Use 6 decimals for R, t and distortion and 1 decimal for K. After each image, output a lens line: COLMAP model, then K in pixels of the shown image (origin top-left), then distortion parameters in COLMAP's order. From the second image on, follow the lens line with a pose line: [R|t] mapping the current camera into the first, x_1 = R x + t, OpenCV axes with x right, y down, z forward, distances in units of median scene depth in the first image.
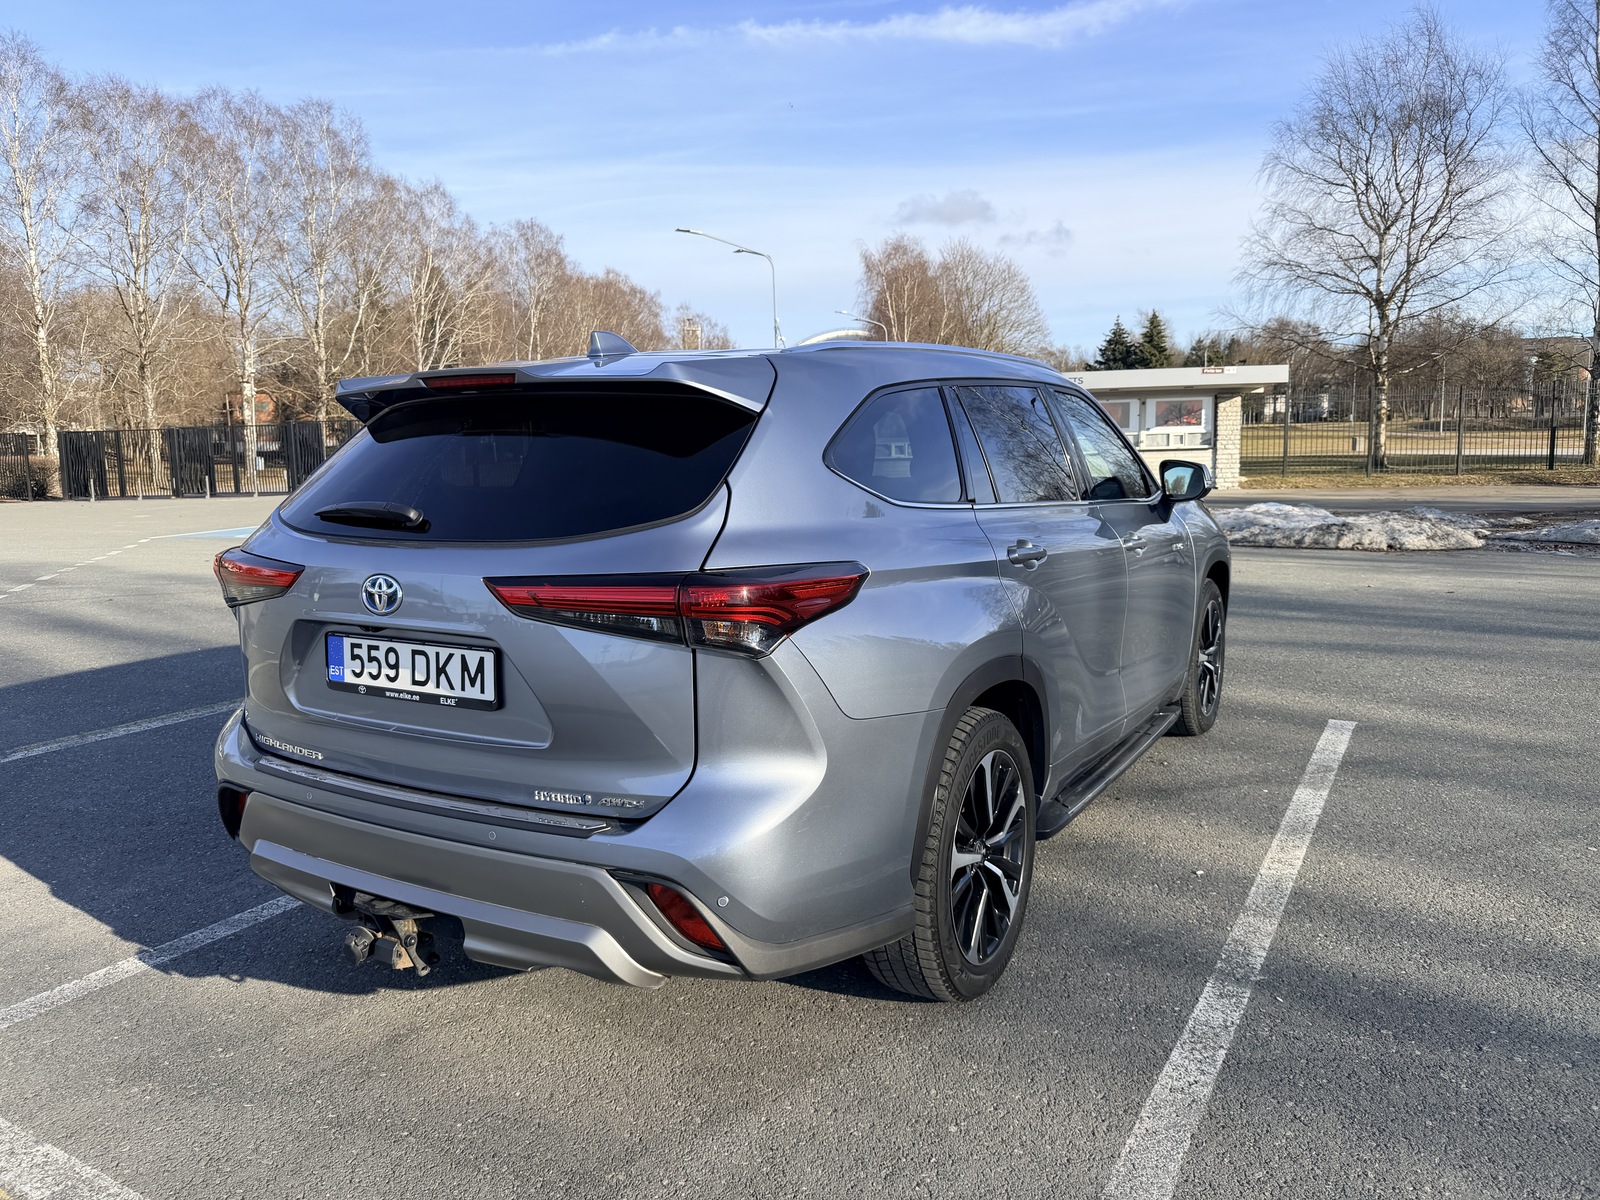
lens RADIAL K [[1109.7, 0, 764.2], [0, 1109.7, 596.4], [0, 0, 1]] dist [-0.012301, -0.006057]
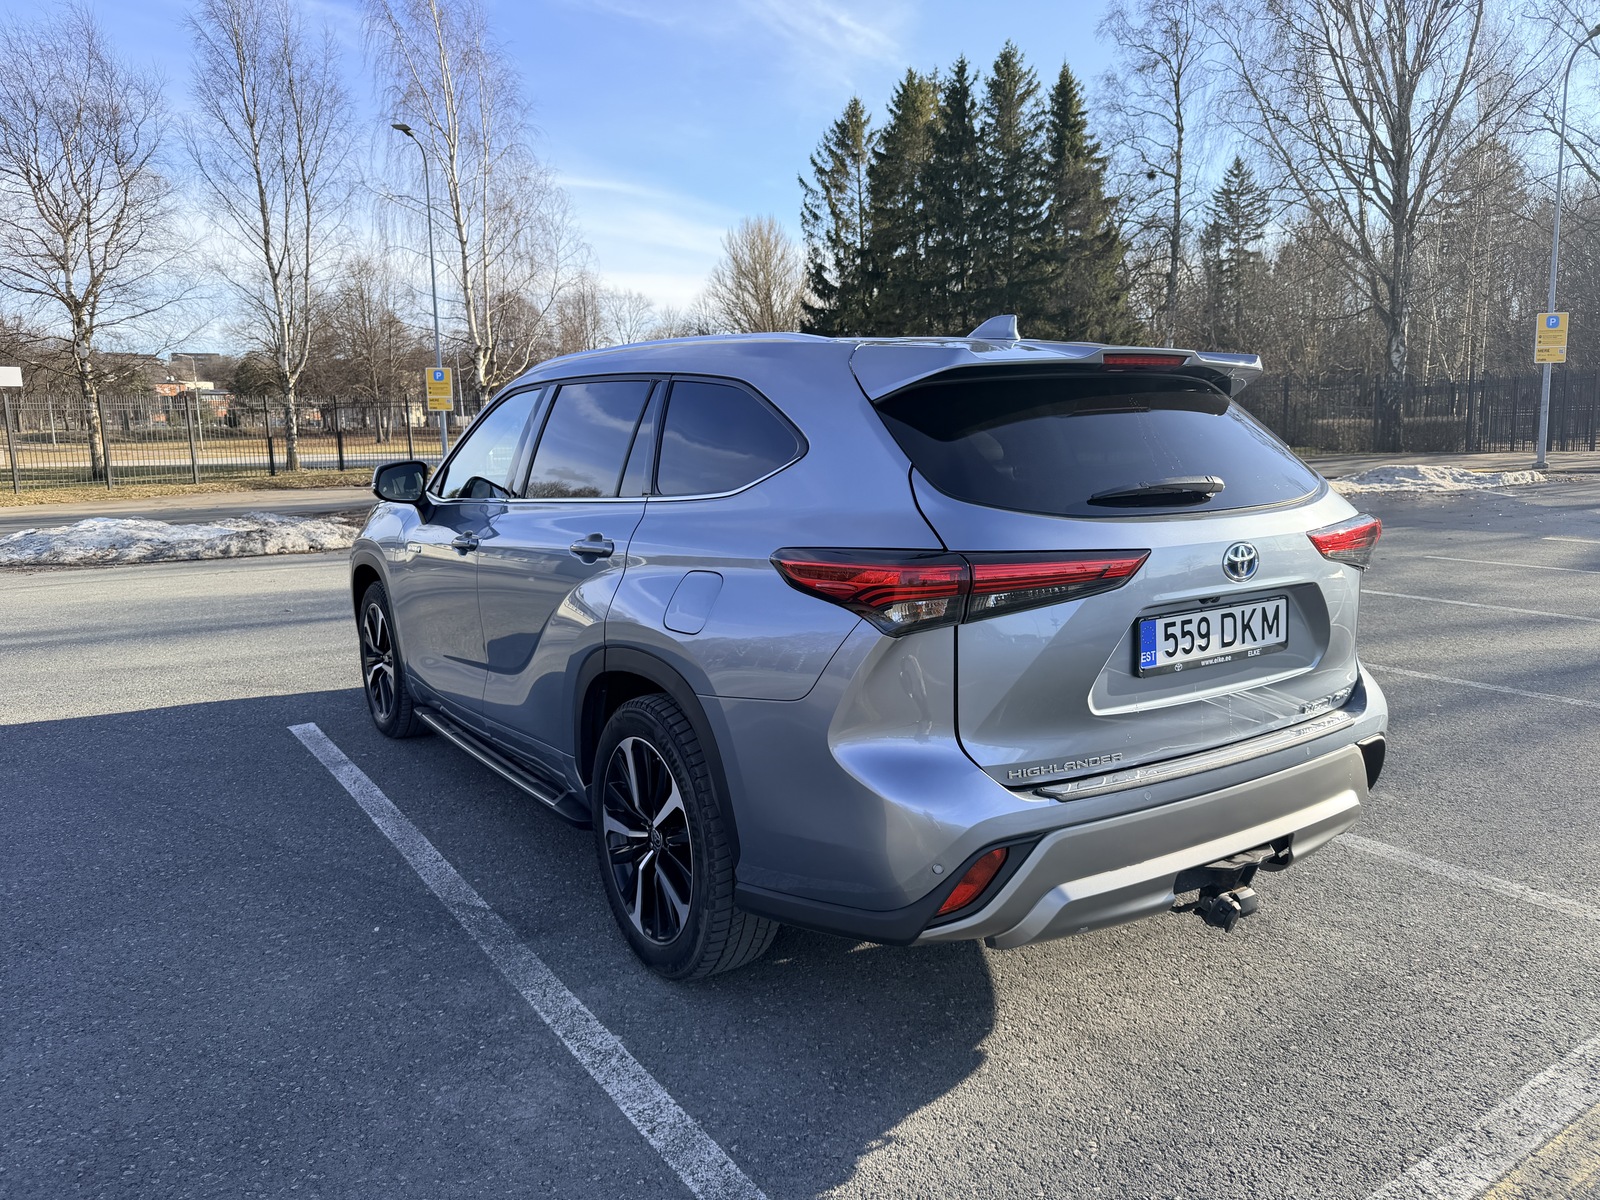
lens RADIAL K [[1114.5, 0, 800.0], [0, 1114.5, 600.0], [0, 0, 1]] dist [0.018269, -0.031115]
pose [[0.453875, -0.121975, 0.882677, -1.375470], [0.129542, 0.989095, 0.070070, -0.087631], [-0.881599, 0.082541, 0.464727, 0.826650]]
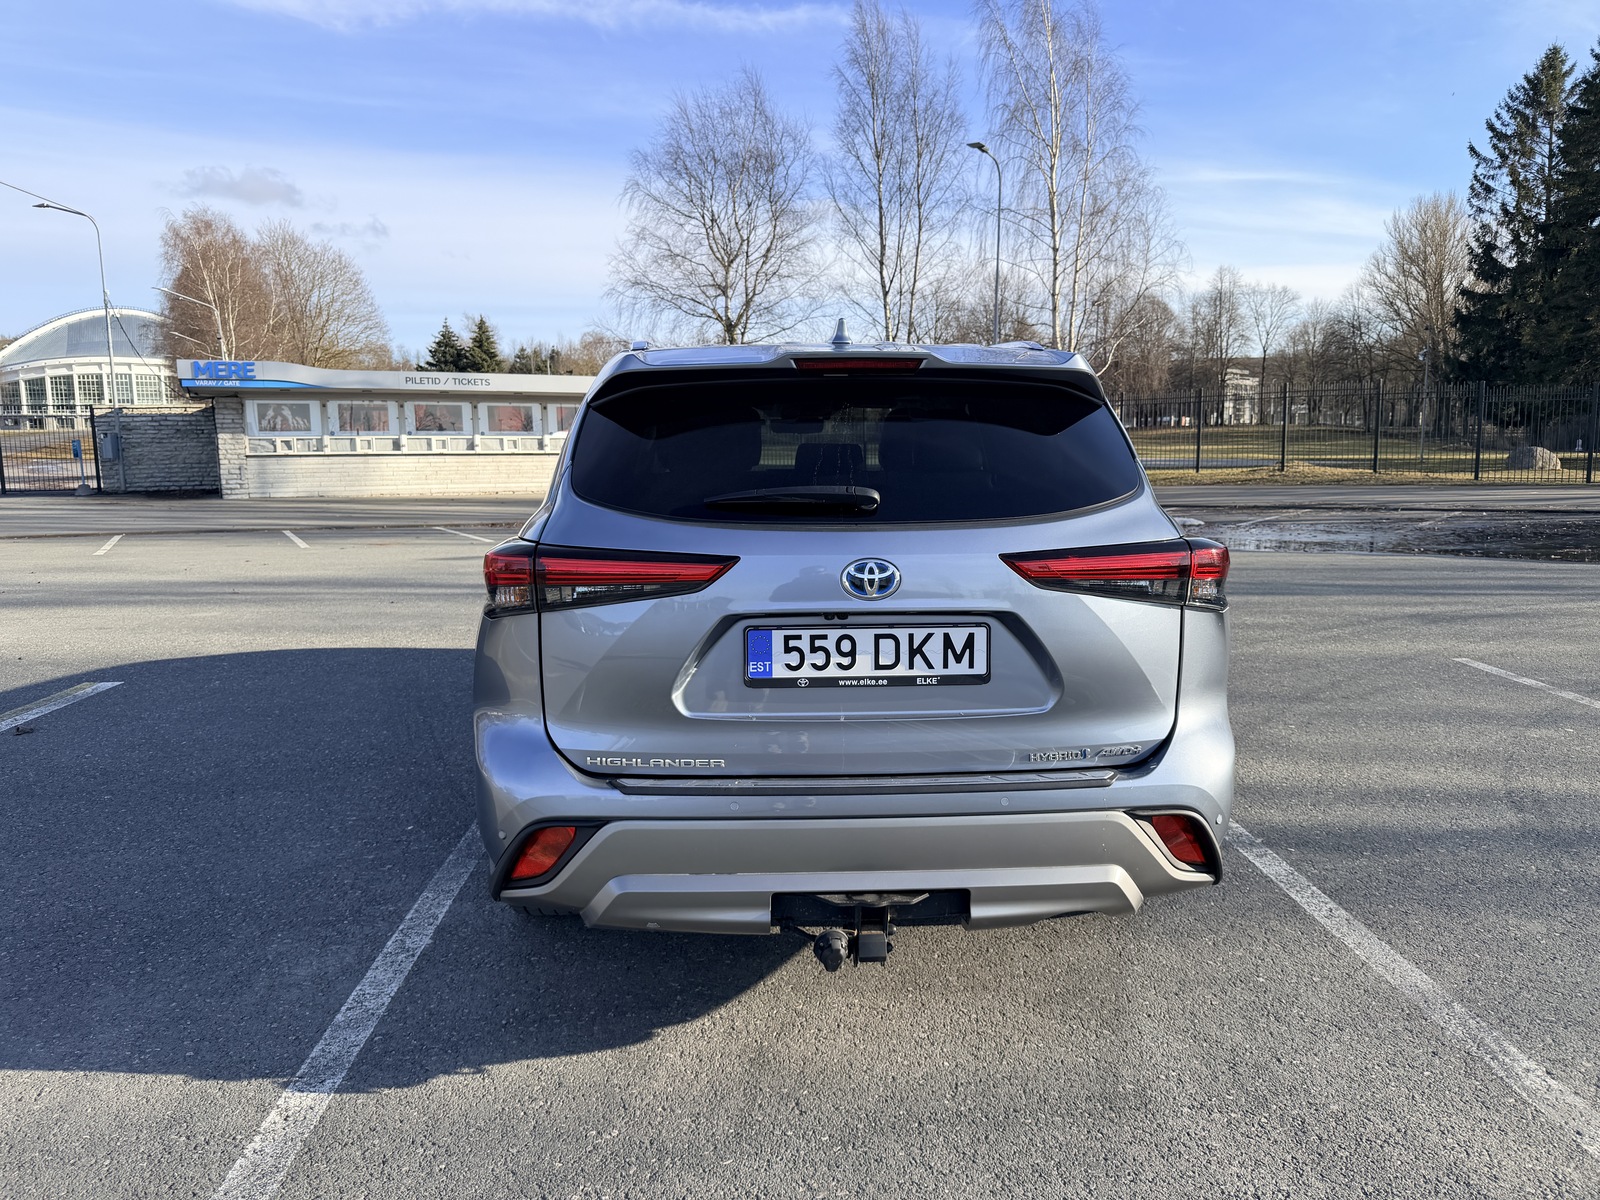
lens RADIAL K [[1094.3, 0, 800.0], [0, 1094.3, 600.0], [0, 0, 1]] dist [0.086154, -0.110862]
pose [[0.835208, -0.062355, 0.546387, -0.871103], [0.061815, 0.997899, 0.019392, -0.005364], [-0.546449, 0.017579, 0.837308, 0.210086]]
